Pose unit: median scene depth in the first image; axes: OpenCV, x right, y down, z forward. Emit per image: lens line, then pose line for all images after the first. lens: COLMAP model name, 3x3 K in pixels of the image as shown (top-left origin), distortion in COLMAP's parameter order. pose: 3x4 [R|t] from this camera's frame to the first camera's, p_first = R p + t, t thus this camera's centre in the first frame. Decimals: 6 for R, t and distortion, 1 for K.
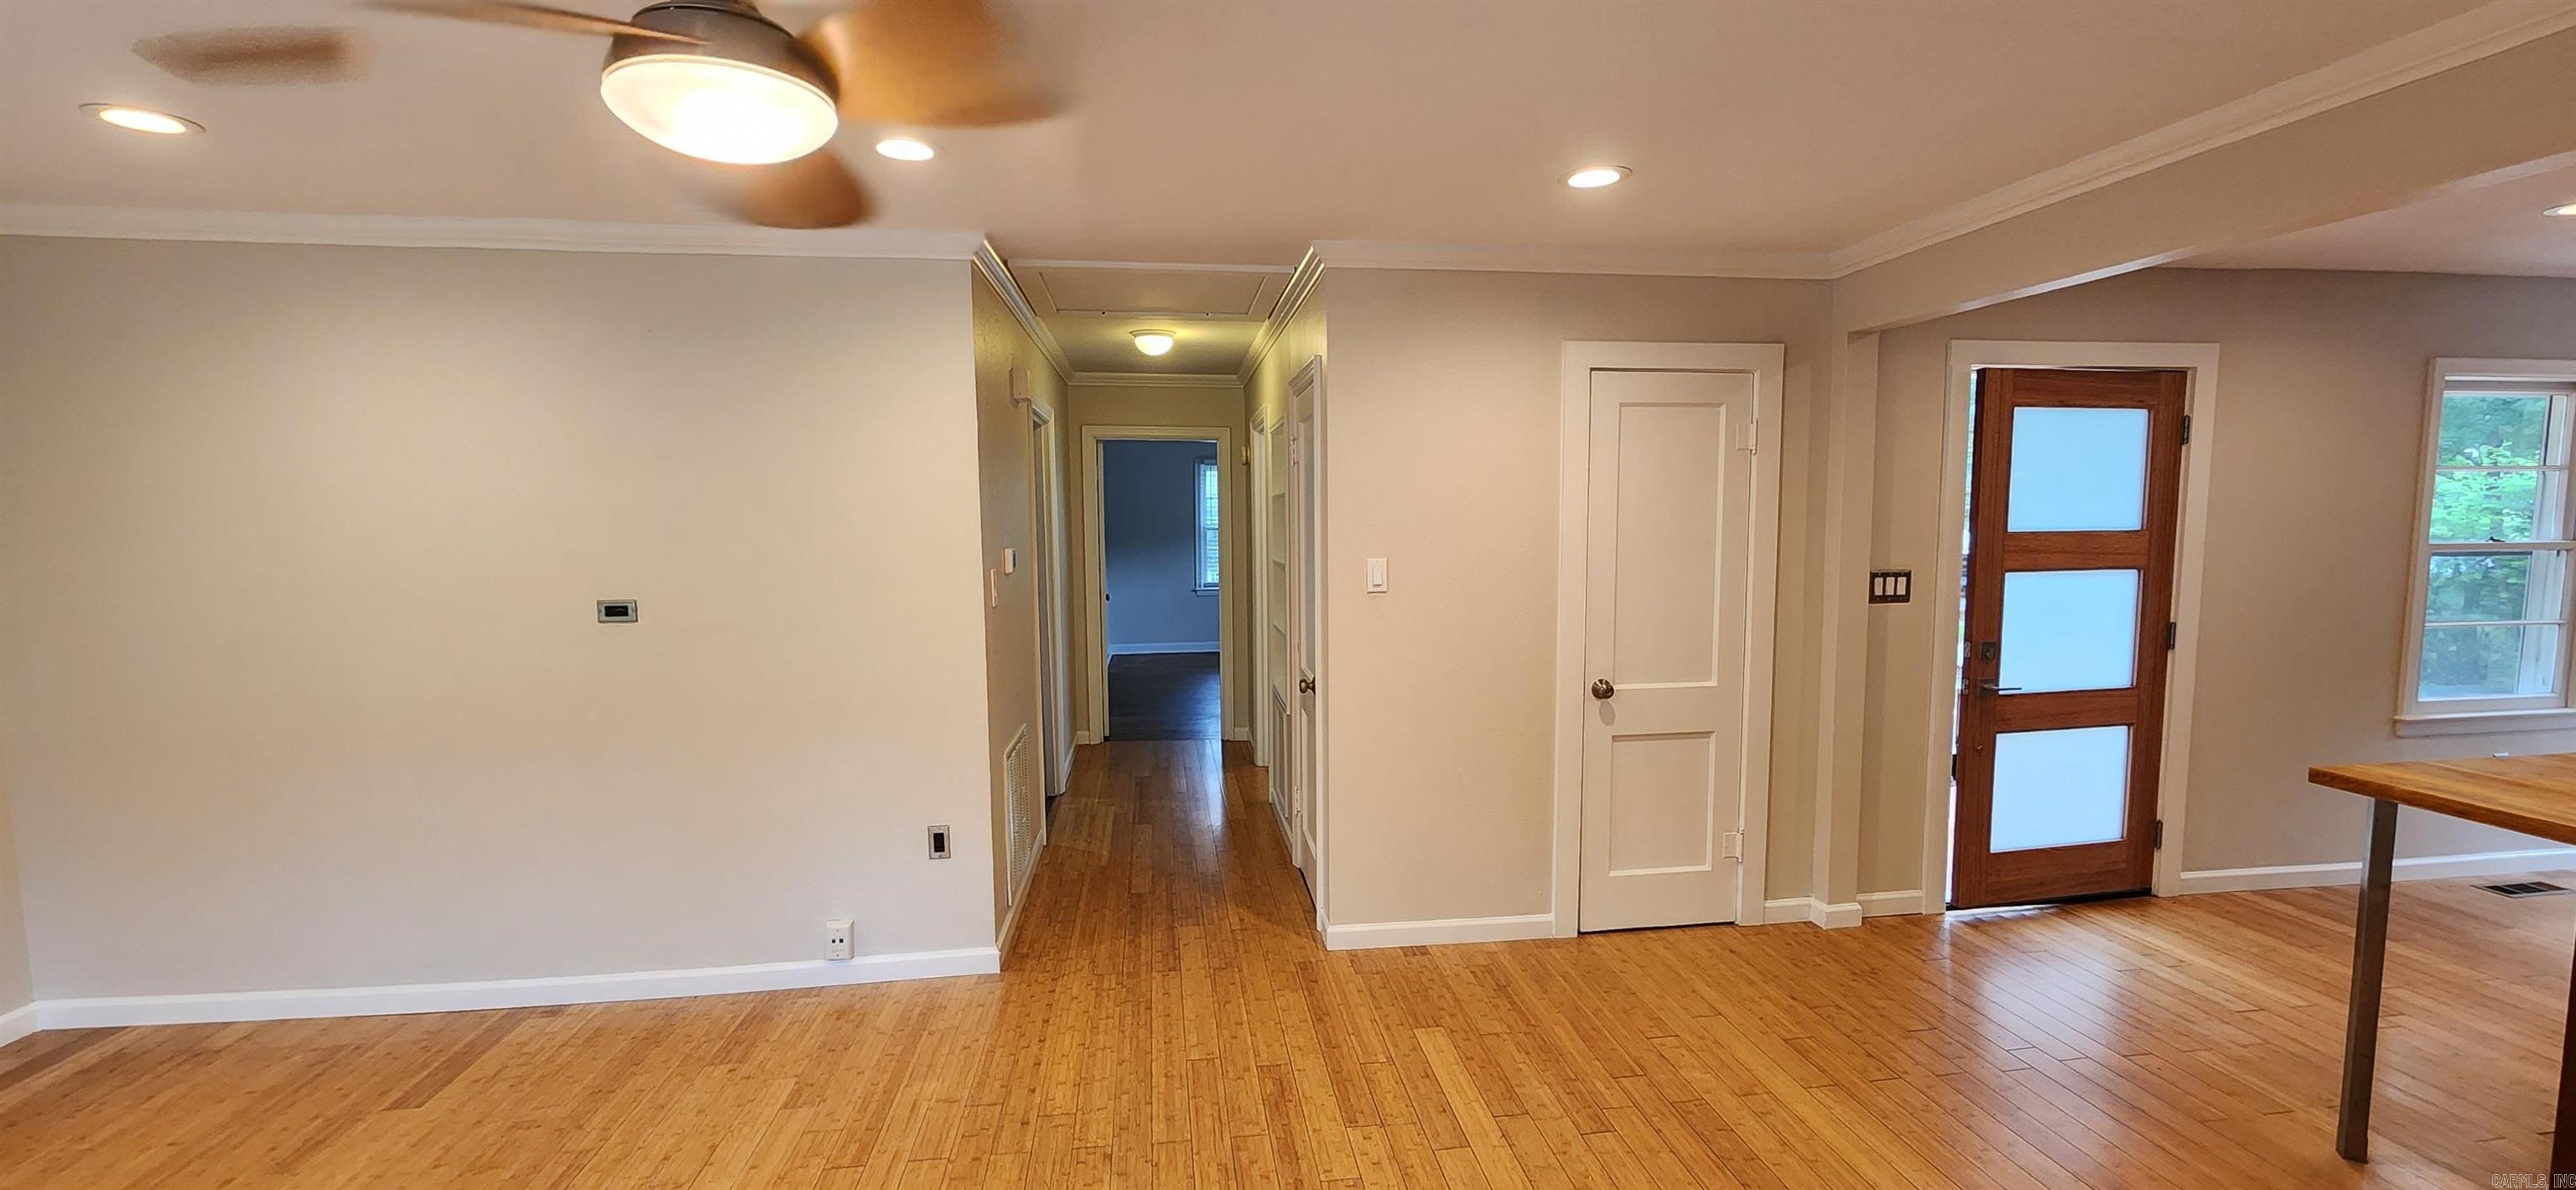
lens RADIAL K [[1050.1, 0, 1299.2], [0, 1050.1, 589.8], [0, 0, 1]] dist [0.000291, -0.001631]
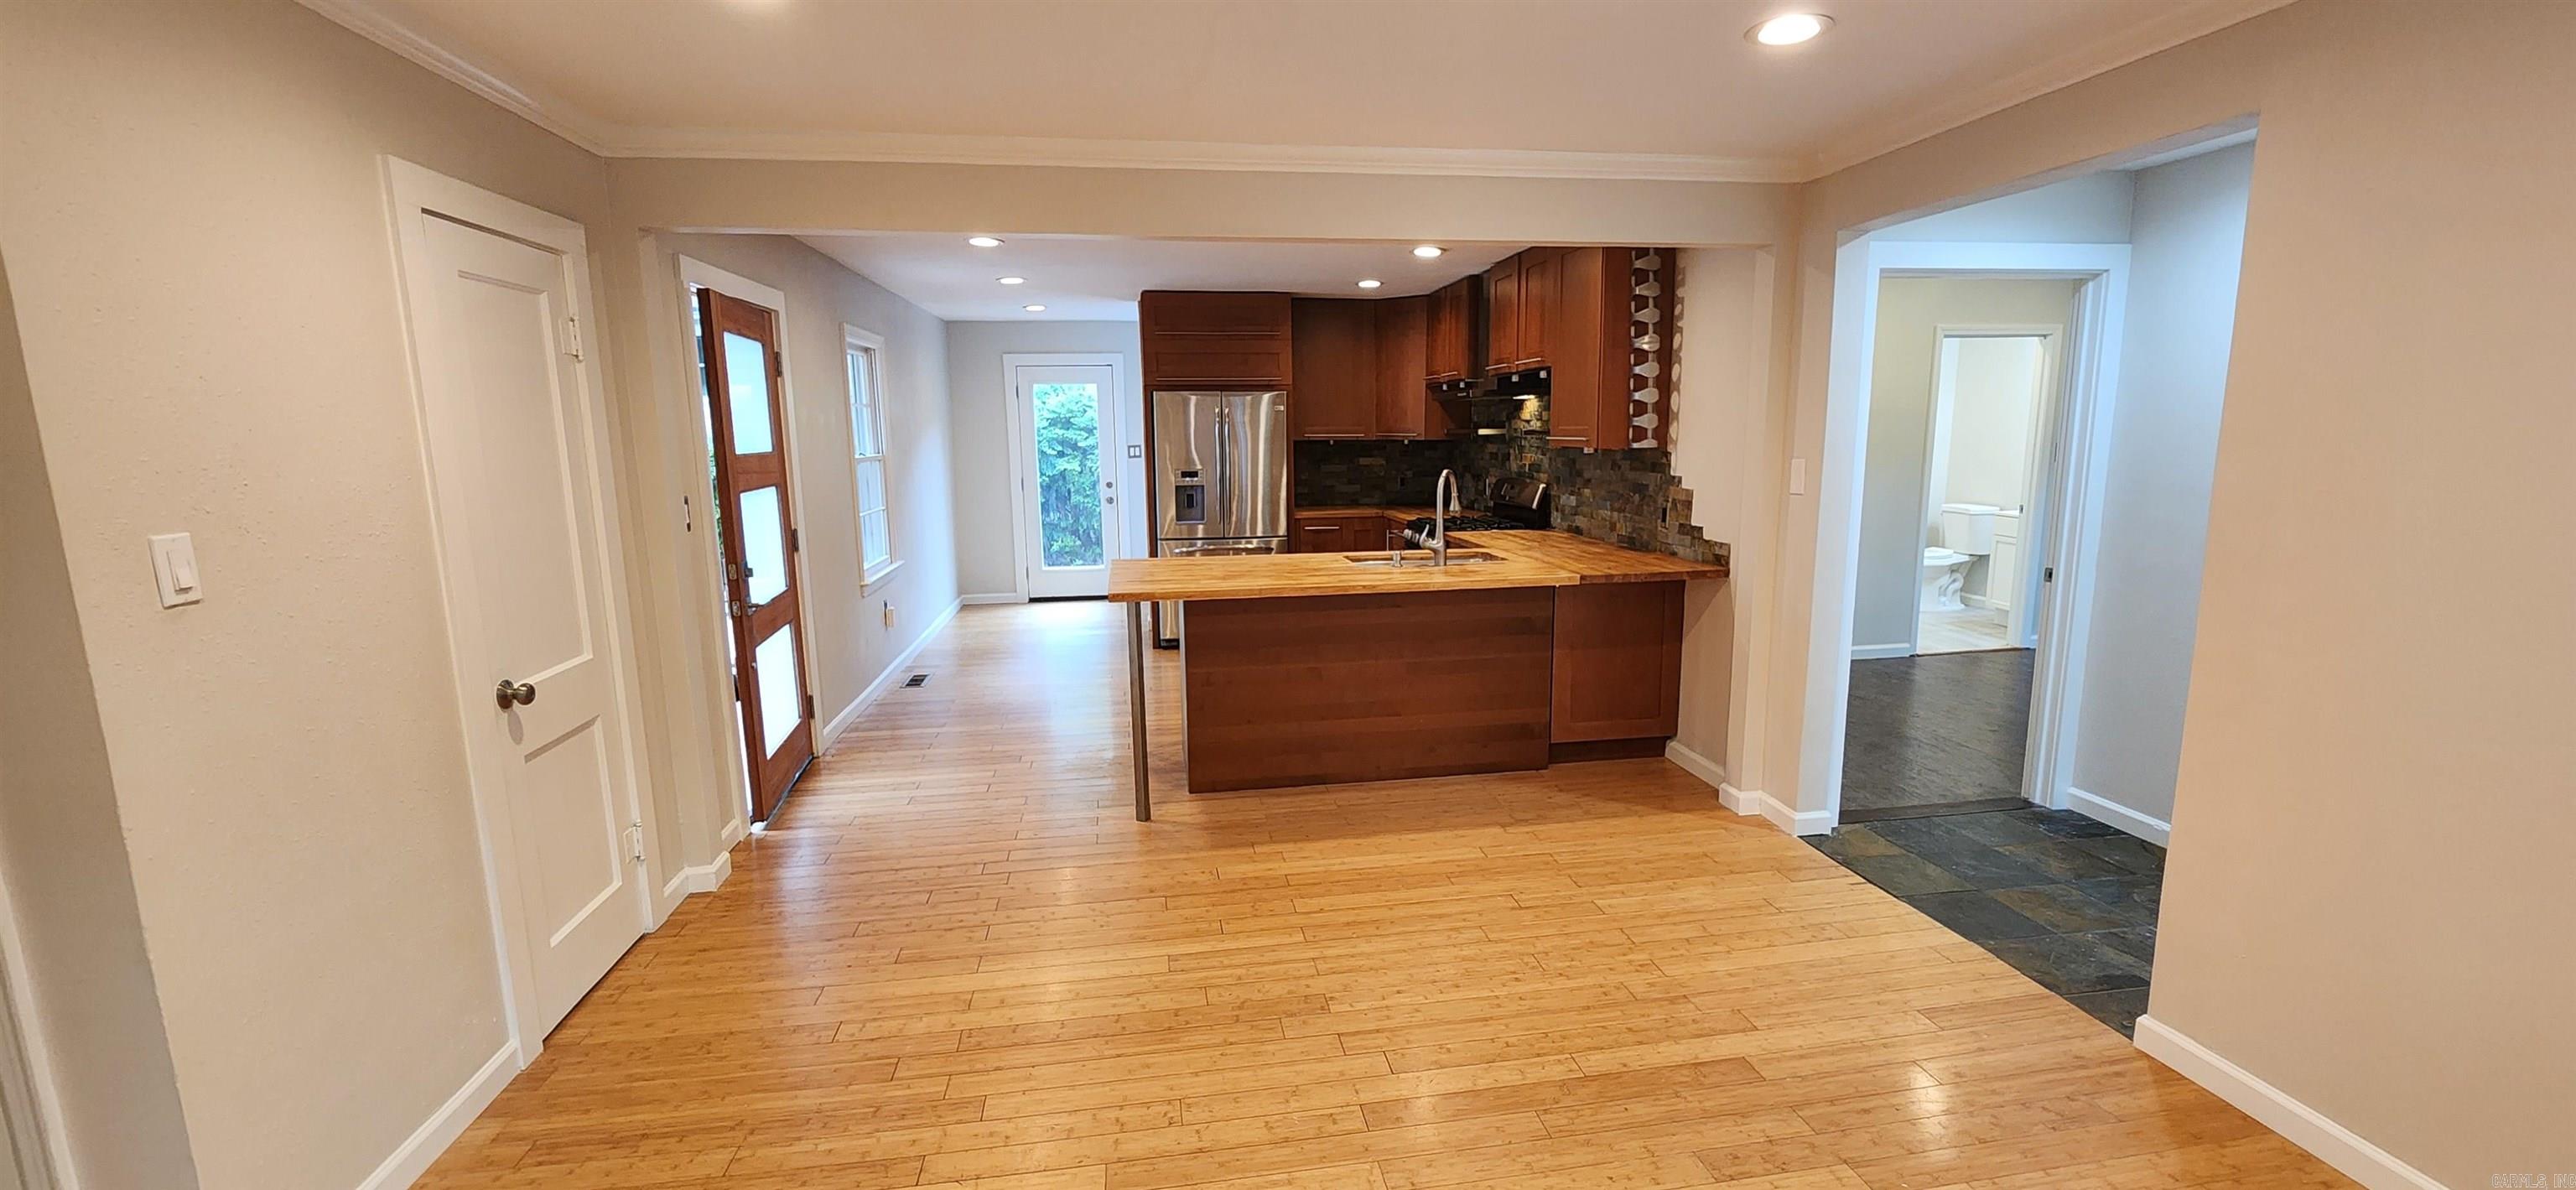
lens RADIAL K [[1050.1, 0, 1302.4], [0, 1050.1, 599.5], [0, 0, 1]] dist [0.000291, -0.001631]
pose [[-0.017122, -0.156694, 0.987499, -0.389290], [0.090953, 0.983305, 0.157606, -0.027451], [-0.995708, 0.092515, -0.002585, 0.478602]]
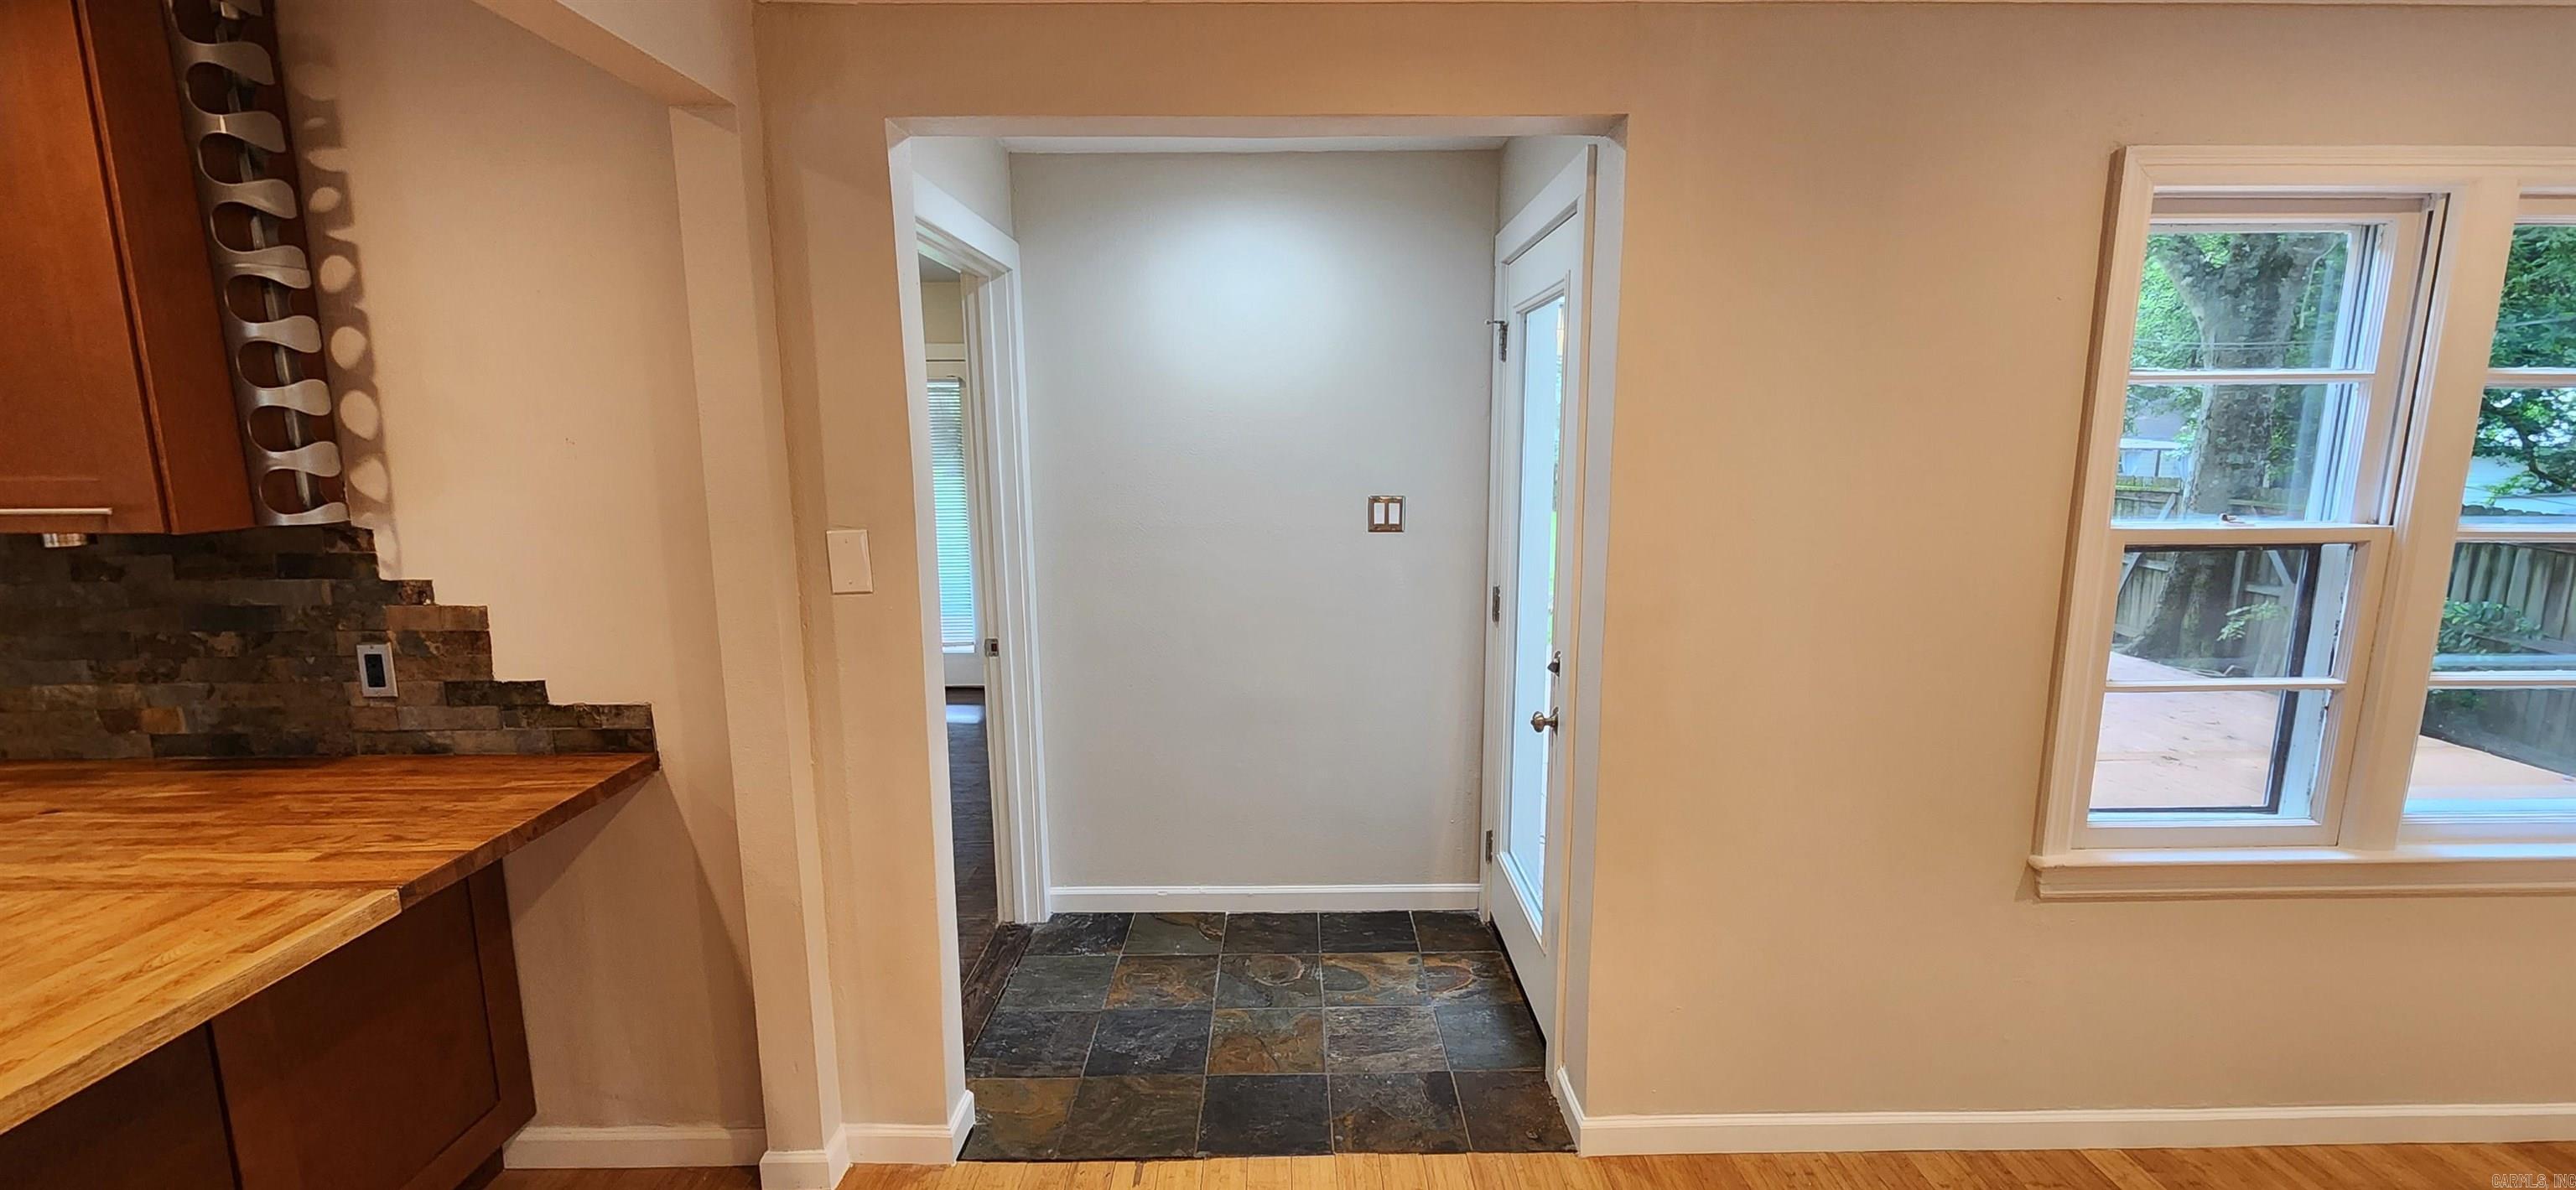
lens RADIAL K [[1050.1, 0, 1298.9], [0, 1050.1, 600.4], [0, 0, 1]] dist [0.000291, -0.001631]
pose [[-0.992422, -0.012077, 0.122278, 0.316549], [0.016880, 0.972323, 0.233028, -0.045933], [-0.121708, 0.233326, -0.964752, 0.499982]]
